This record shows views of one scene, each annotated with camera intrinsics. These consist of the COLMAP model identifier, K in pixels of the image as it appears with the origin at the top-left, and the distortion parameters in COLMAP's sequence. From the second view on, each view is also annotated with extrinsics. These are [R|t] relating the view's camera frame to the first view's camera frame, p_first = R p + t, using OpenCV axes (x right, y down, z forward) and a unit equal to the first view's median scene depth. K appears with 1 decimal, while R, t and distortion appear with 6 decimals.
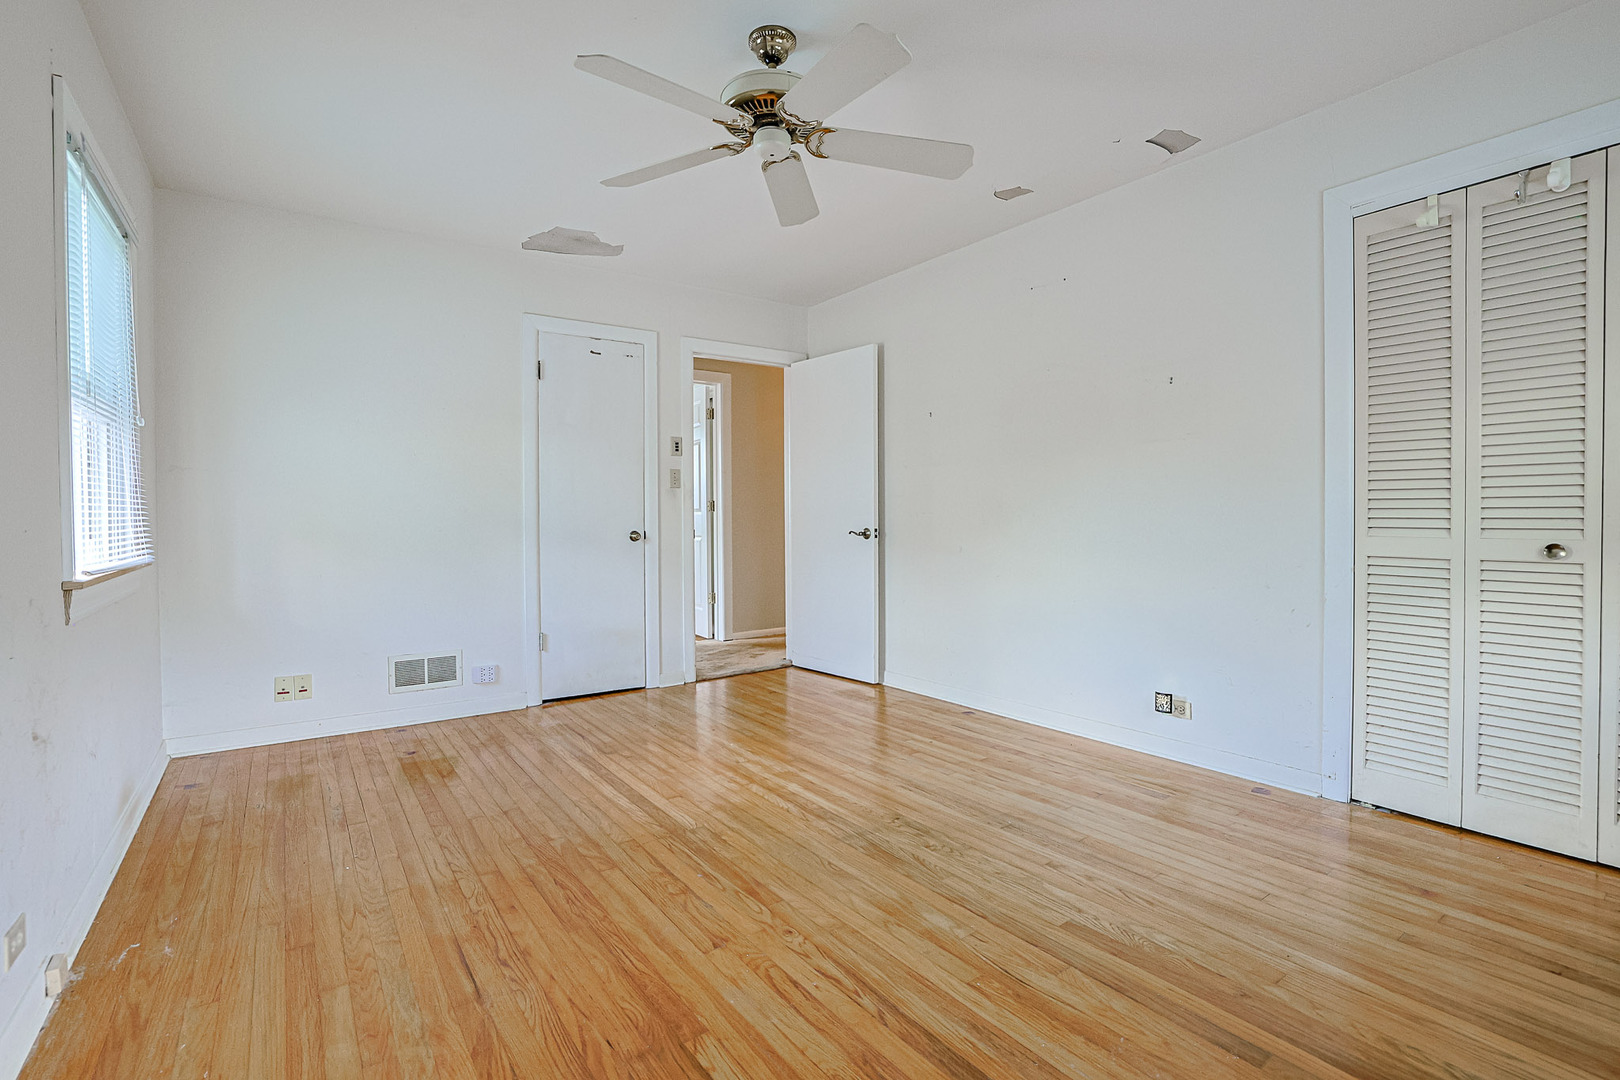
lens RADIAL K [[733.6, 0, 802.6], [0, 733.6, 528.1], [0, 0, 1]] dist [-0.049381, 0.016659]
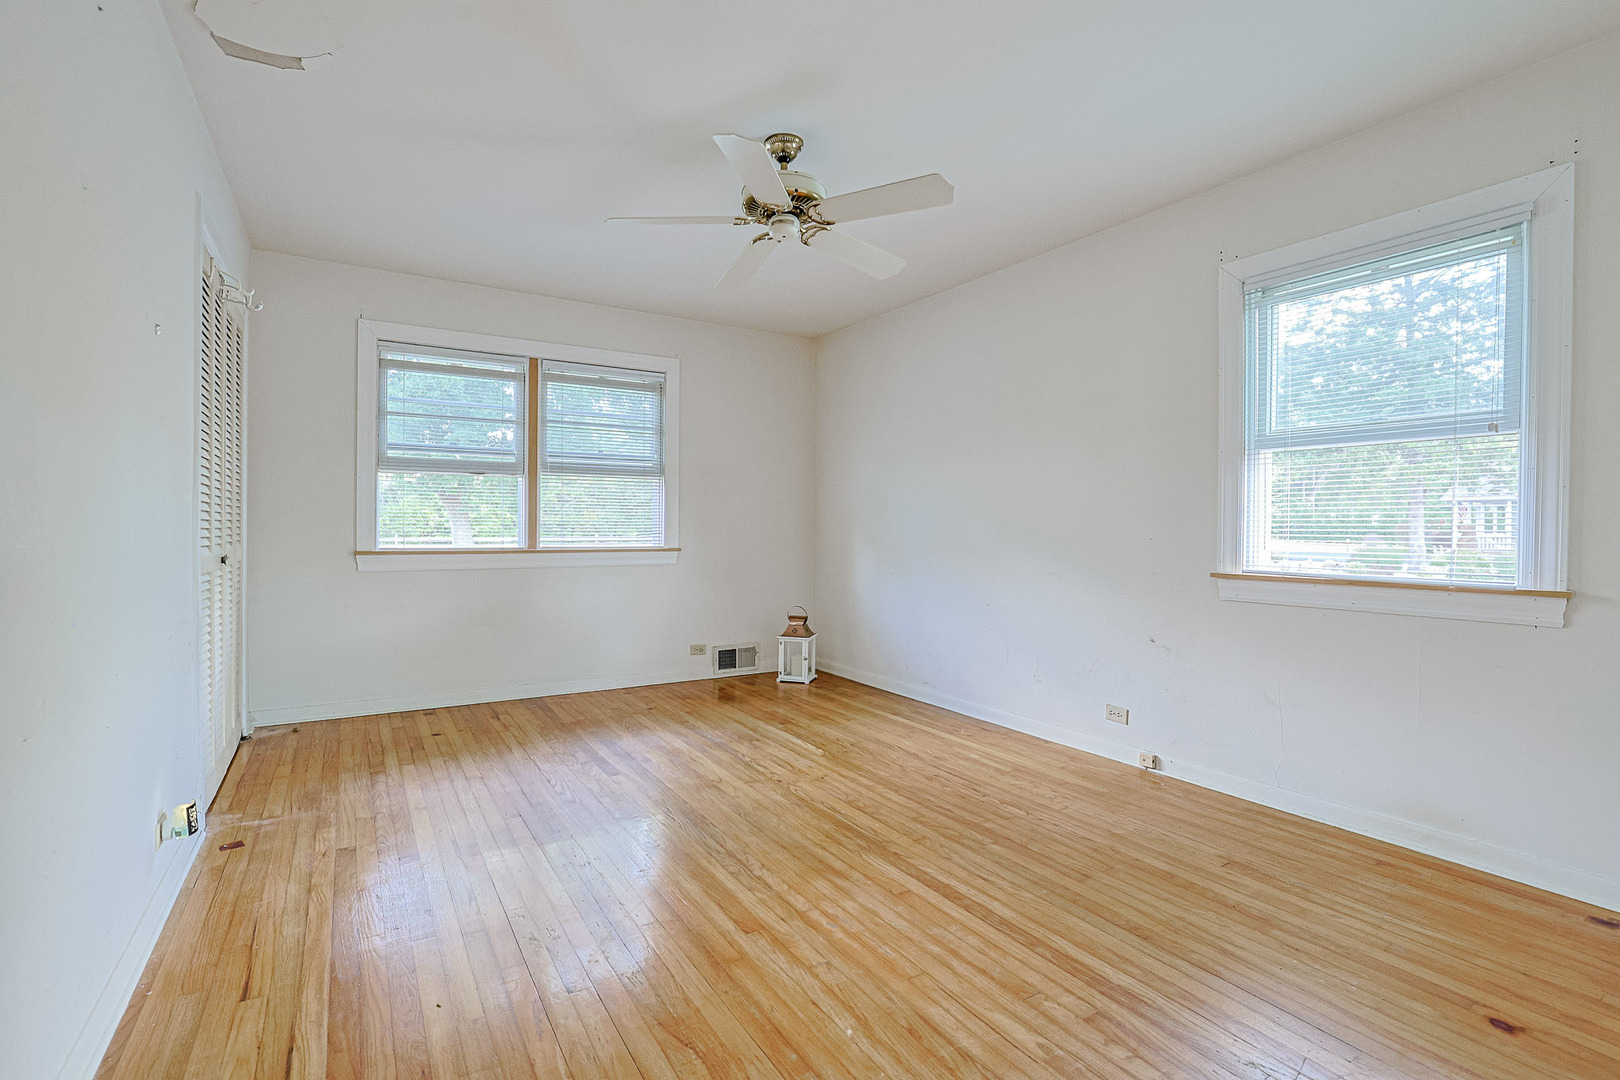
lens RADIAL K [[733.6, 0, 802.6], [0, 733.6, 528.1], [0, 0, 1]] dist [-0.049381, 0.016659]
pose [[-0.998107, 0.001015, 0.061490, -0.144594], [0.002419, 0.999738, 0.022760, -0.054523], [-0.061451, 0.022865, -0.997848, 2.185832]]
